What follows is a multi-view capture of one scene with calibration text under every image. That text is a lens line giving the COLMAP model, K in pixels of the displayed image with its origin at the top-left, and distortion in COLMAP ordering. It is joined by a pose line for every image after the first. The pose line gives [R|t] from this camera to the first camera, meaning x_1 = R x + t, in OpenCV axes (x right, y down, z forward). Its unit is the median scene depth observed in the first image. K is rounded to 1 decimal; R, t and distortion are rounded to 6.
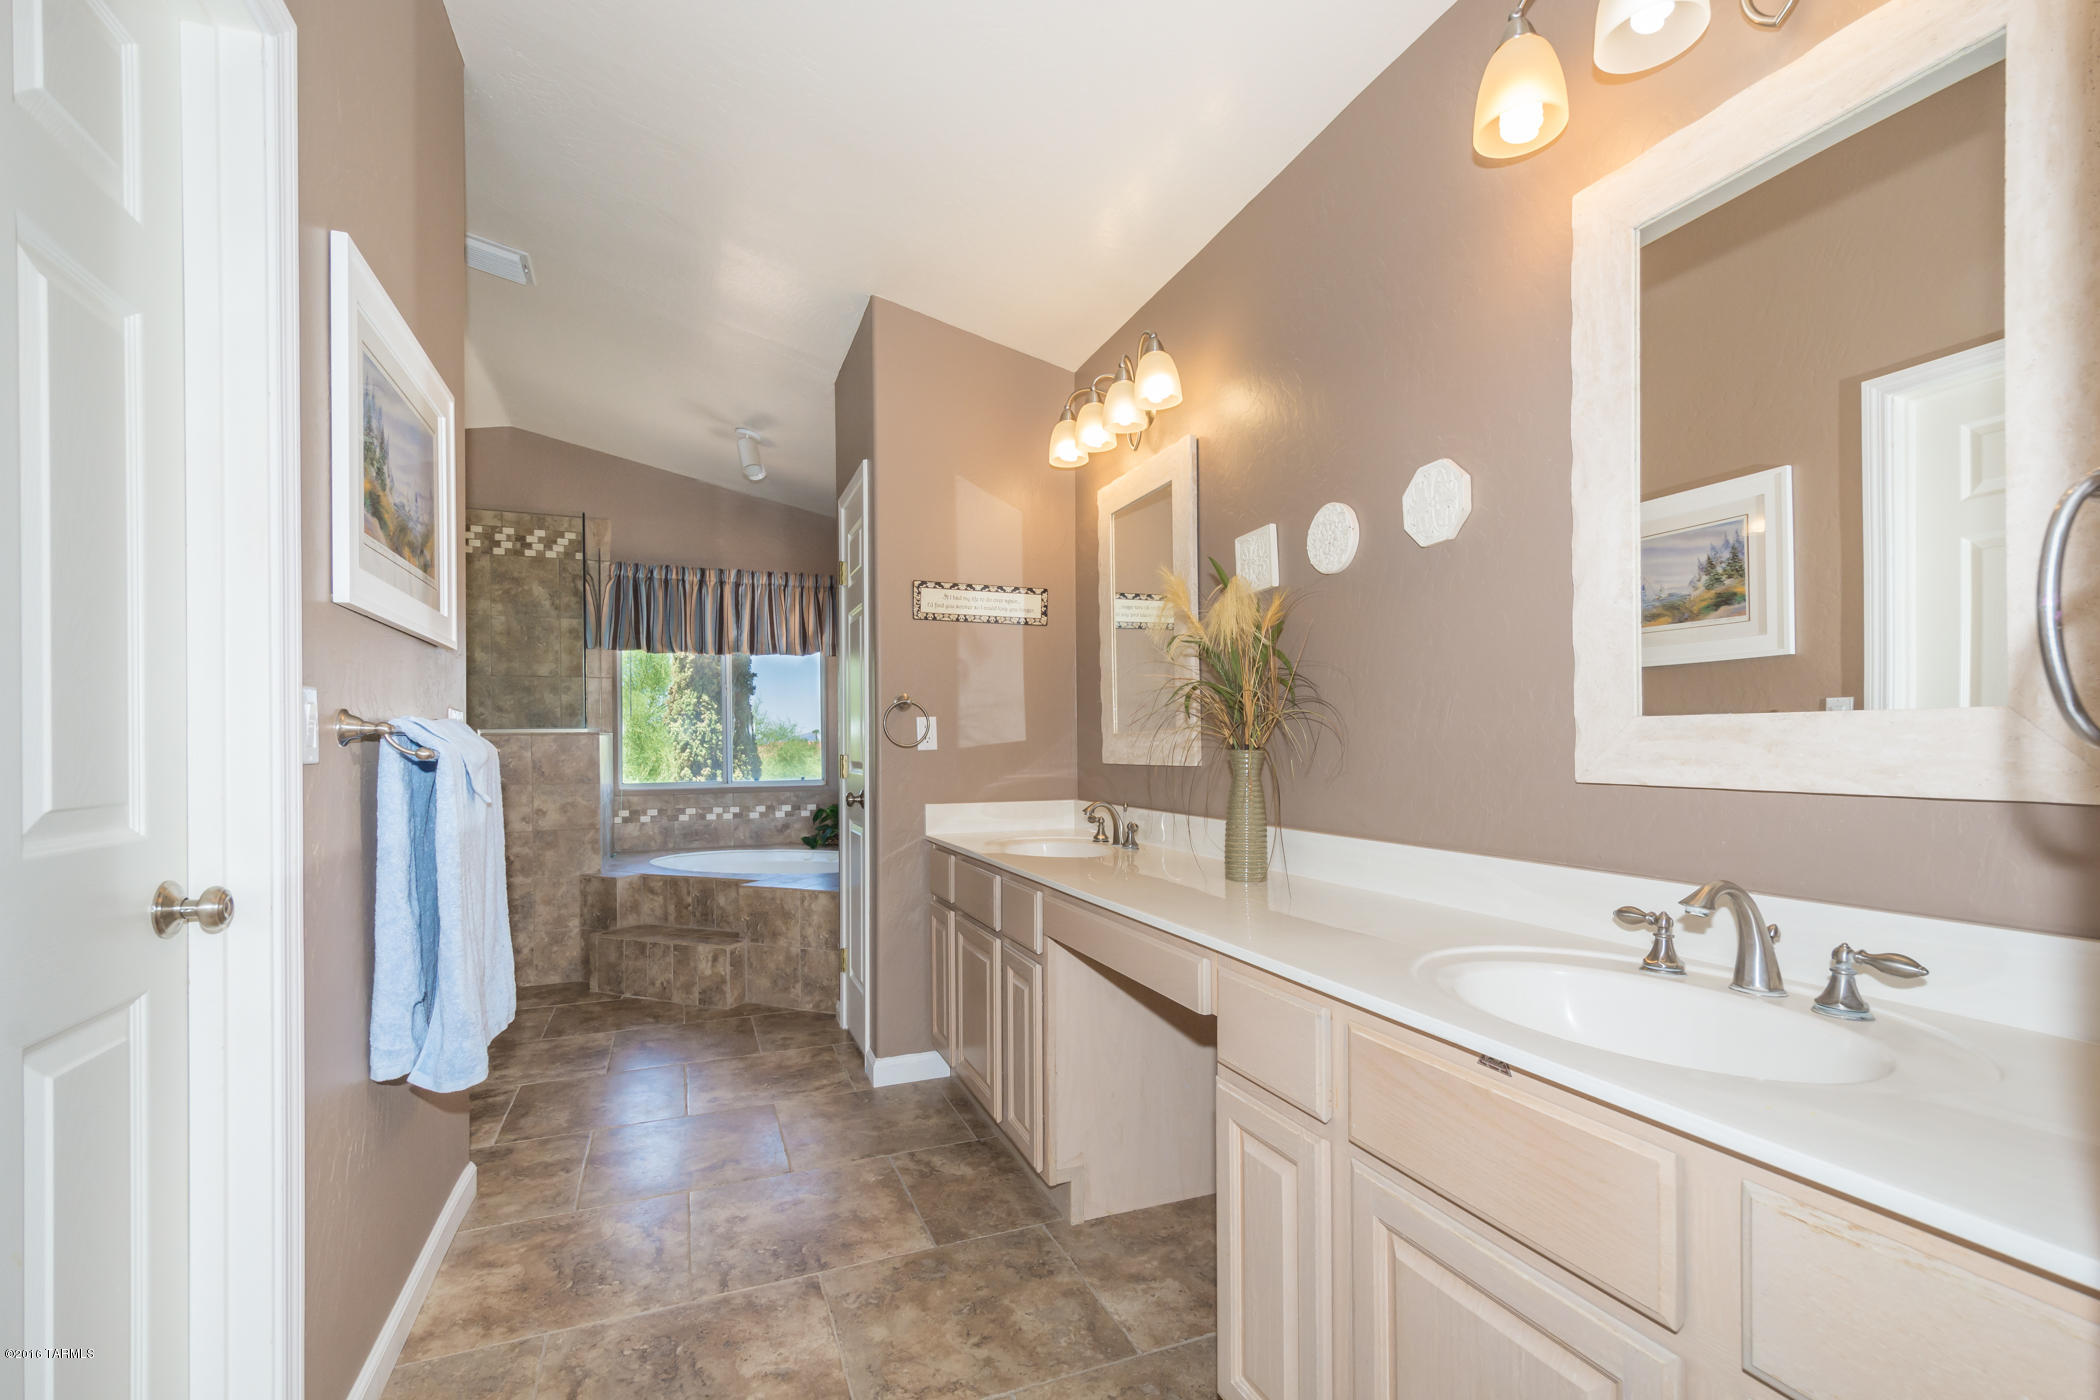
lens RADIAL K [[949.2, 0, 1063.5], [0, 949.2, 740.4], [0, 0, 1]] dist [0.000894, -0.000113]
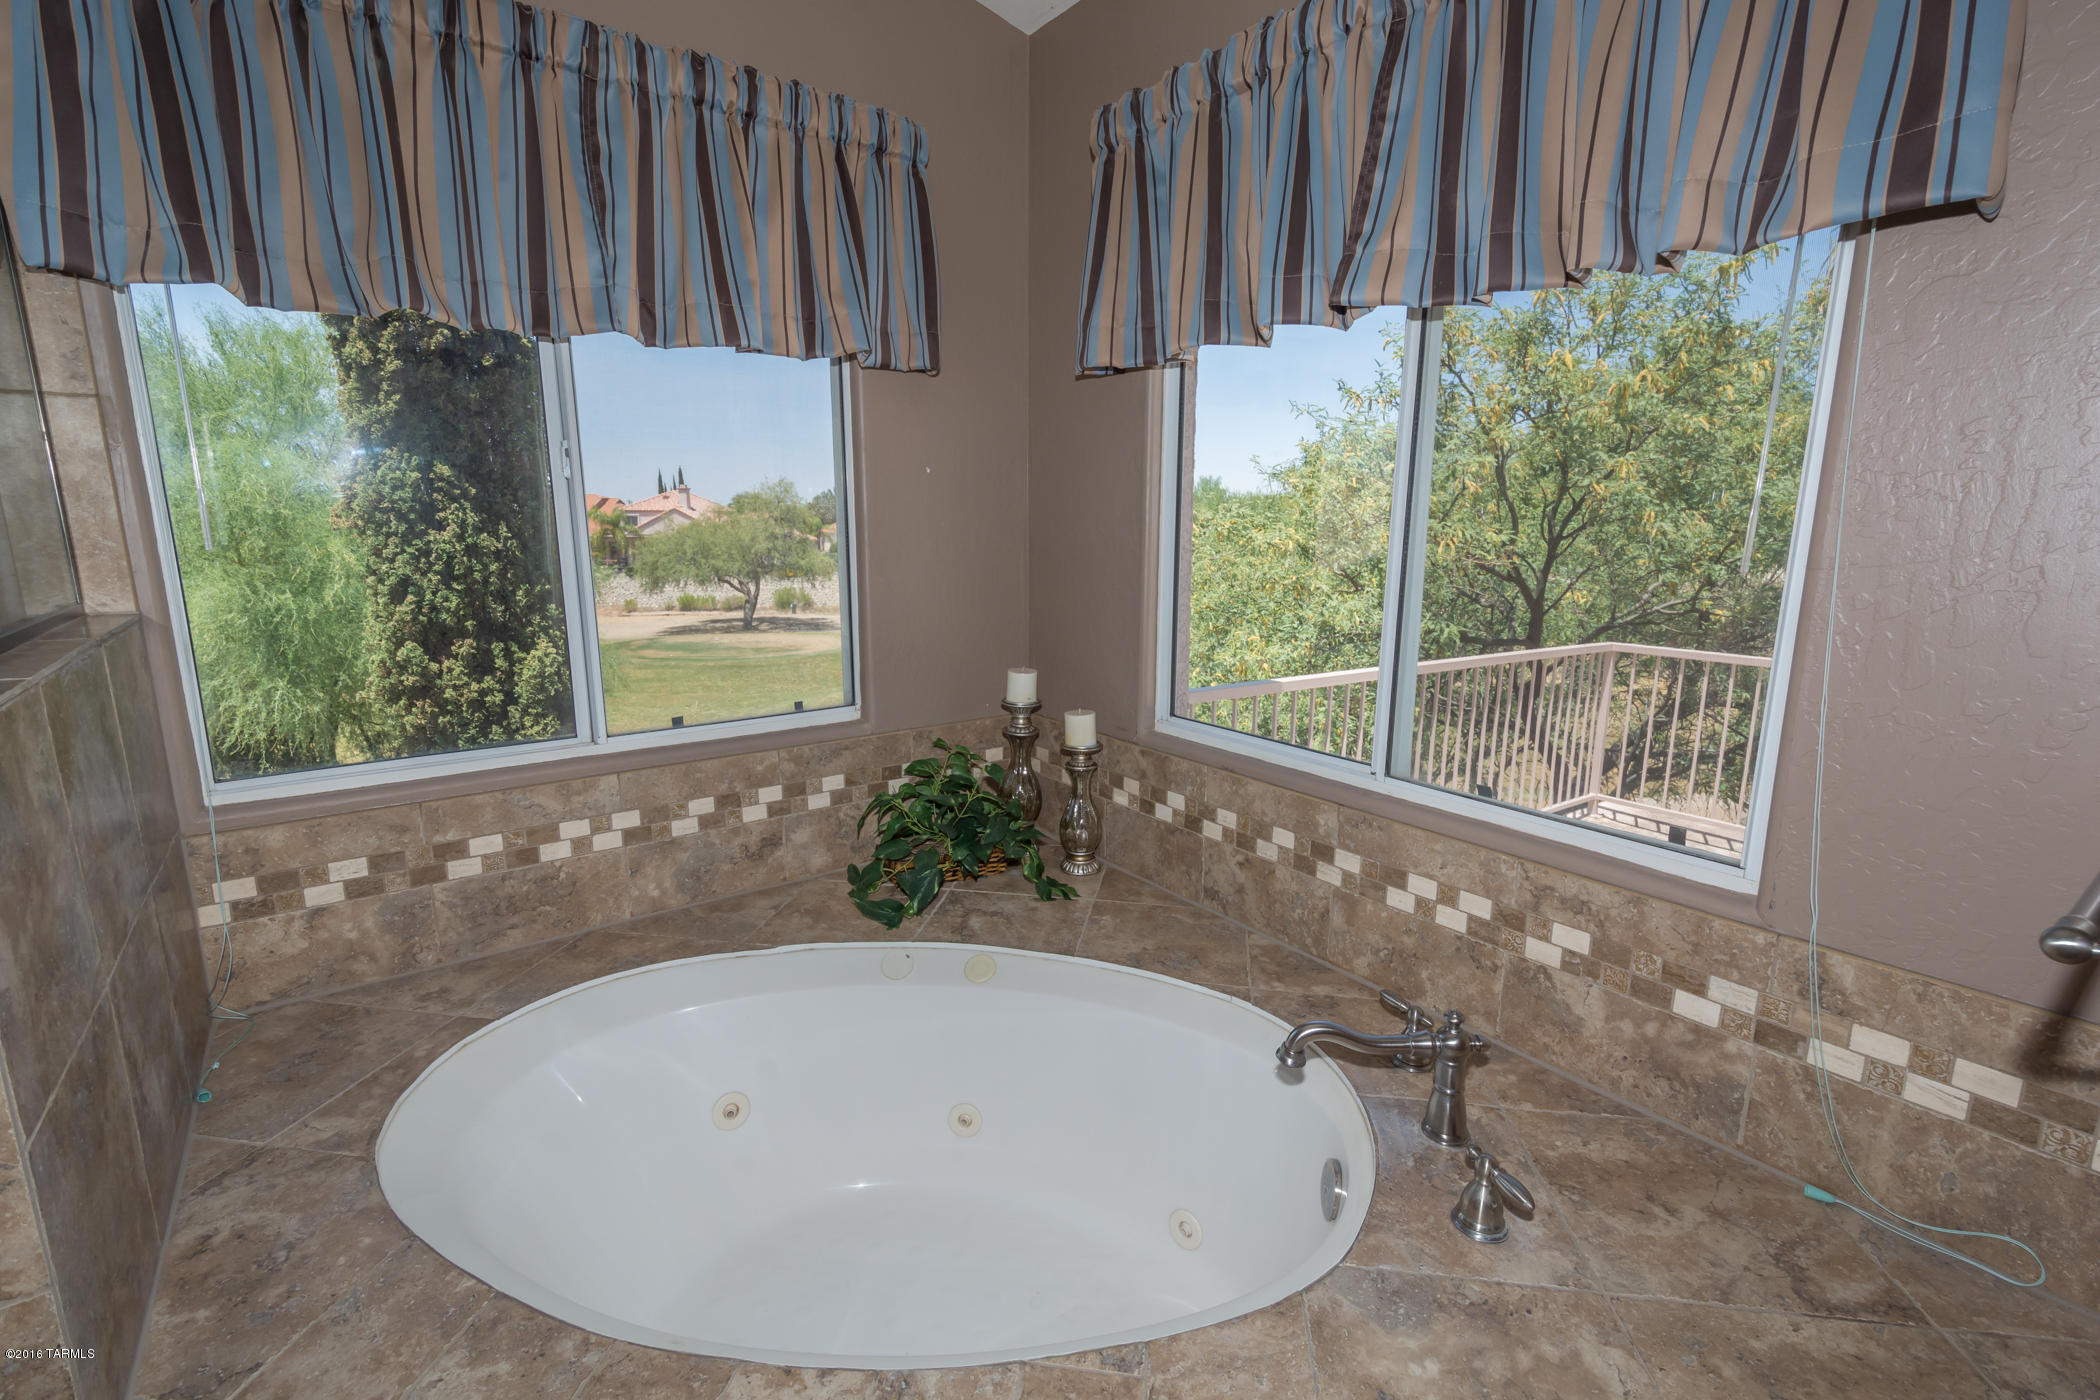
lens RADIAL K [[913.0, 0, 1061.9], [0, 913.0, 697.7], [0, 0, 1]] dist [0.016418, -0.021082]
pose [[0.961362, -0.036531, 0.272852, -0.294500], [-0.018137, 0.980598, 0.195190, -0.038446], [-0.274688, -0.192597, 0.942047, 0.679682]]
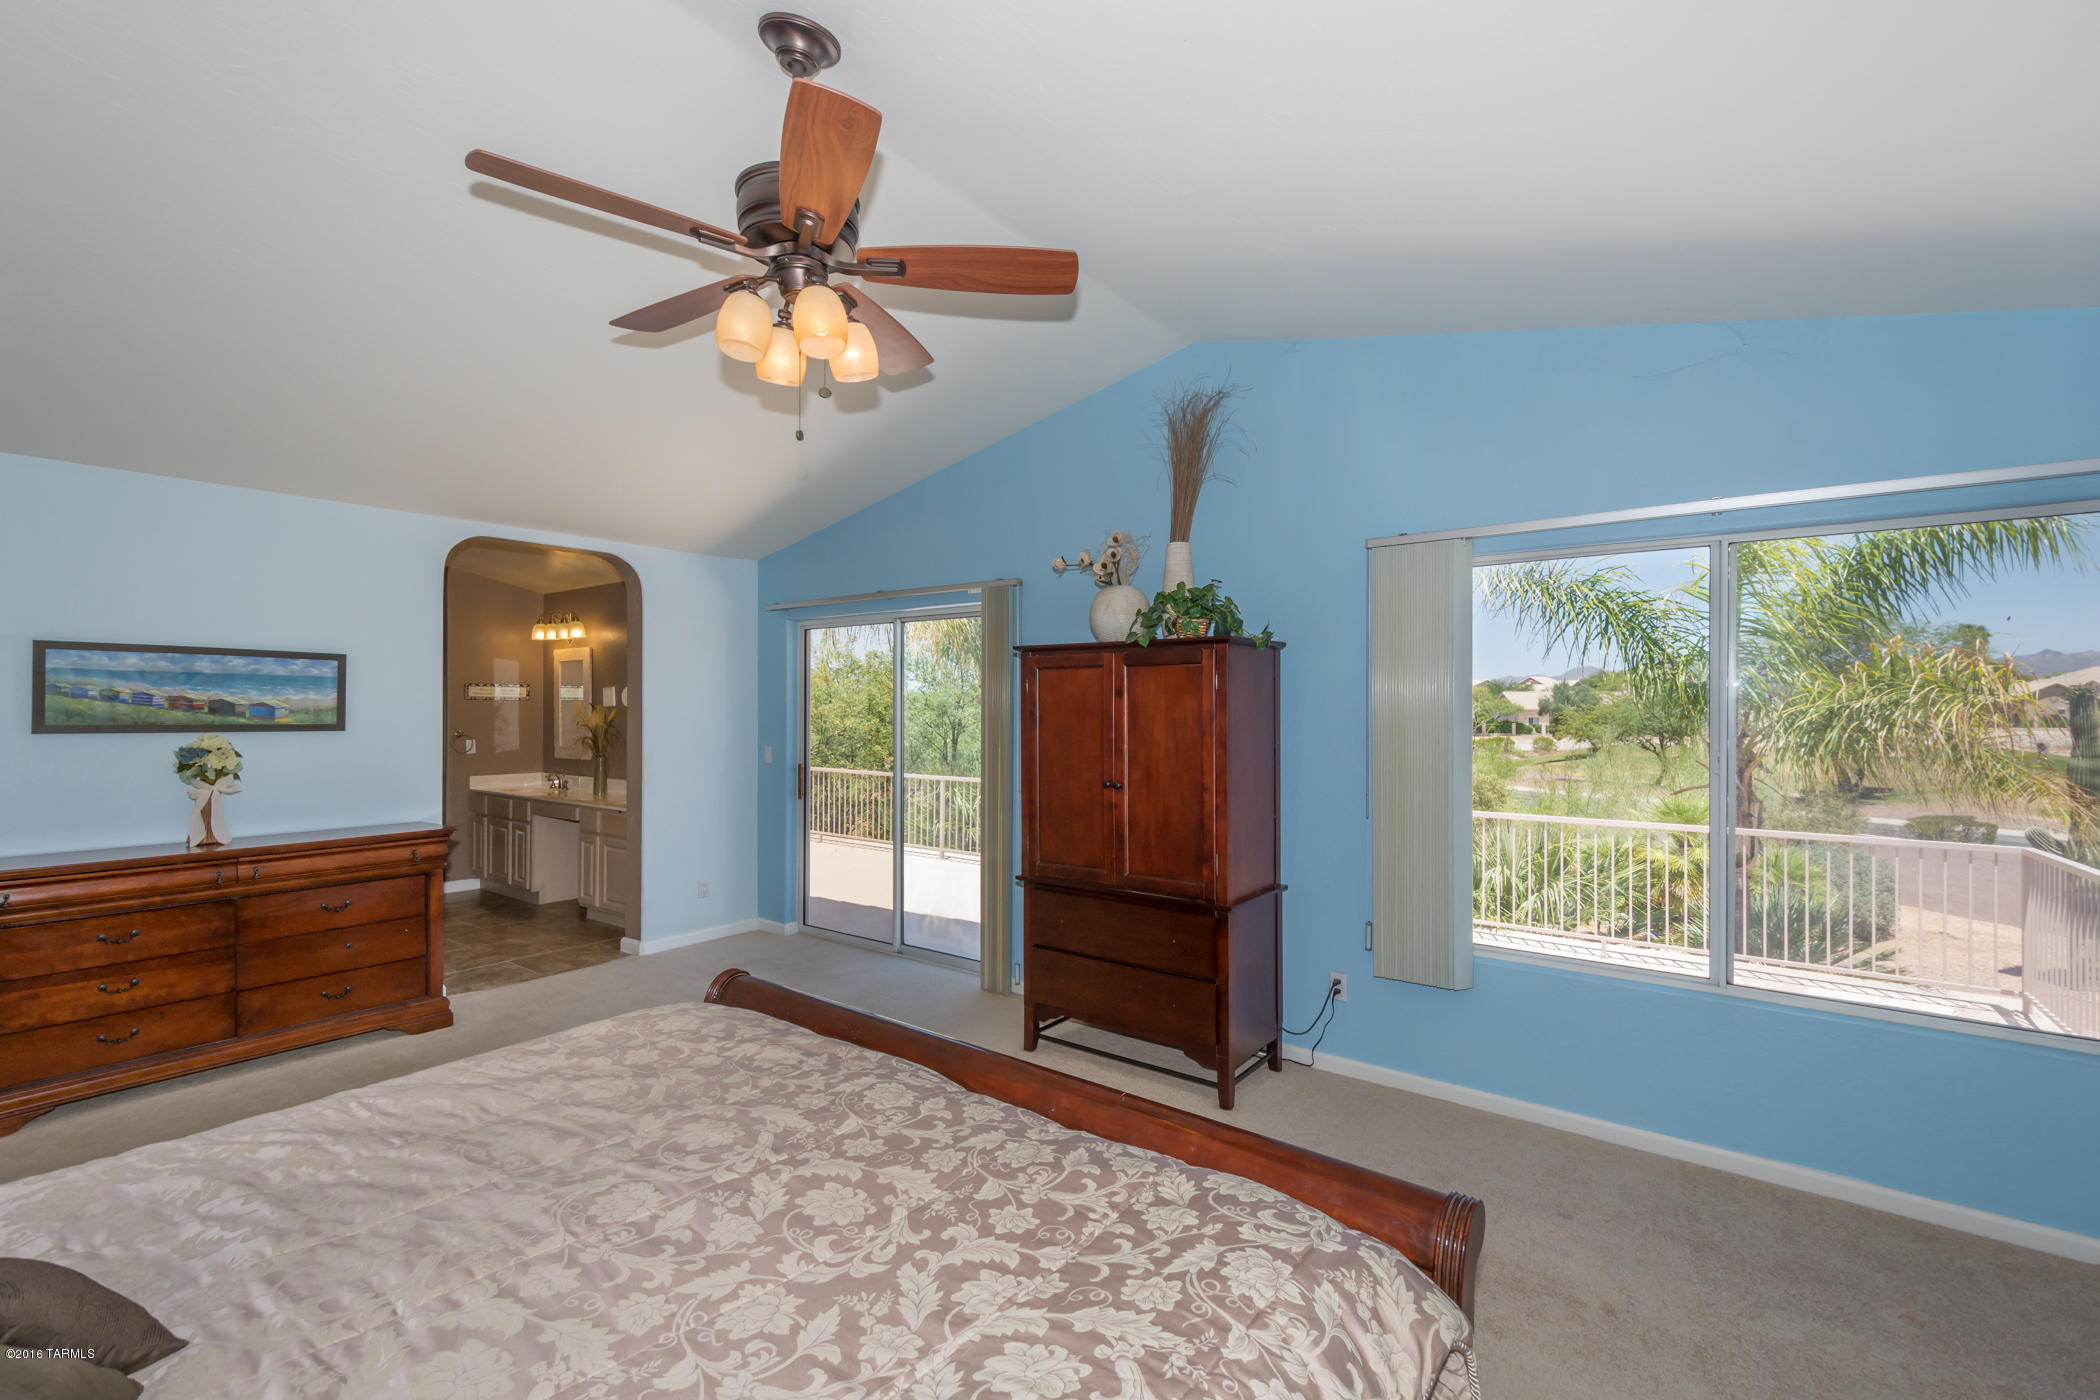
lens RADIAL K [[911.9, 0, 1057.7], [0, 911.9, 699.5], [0, 0, 1]] dist [0.011396, -0.000386]
pose [[0.860189, 0.012661, 0.509818, -0.027752], [-0.006257, 0.999879, -0.014274, -0.057523], [-0.509937, 0.009088, 0.860164, -0.977539]]
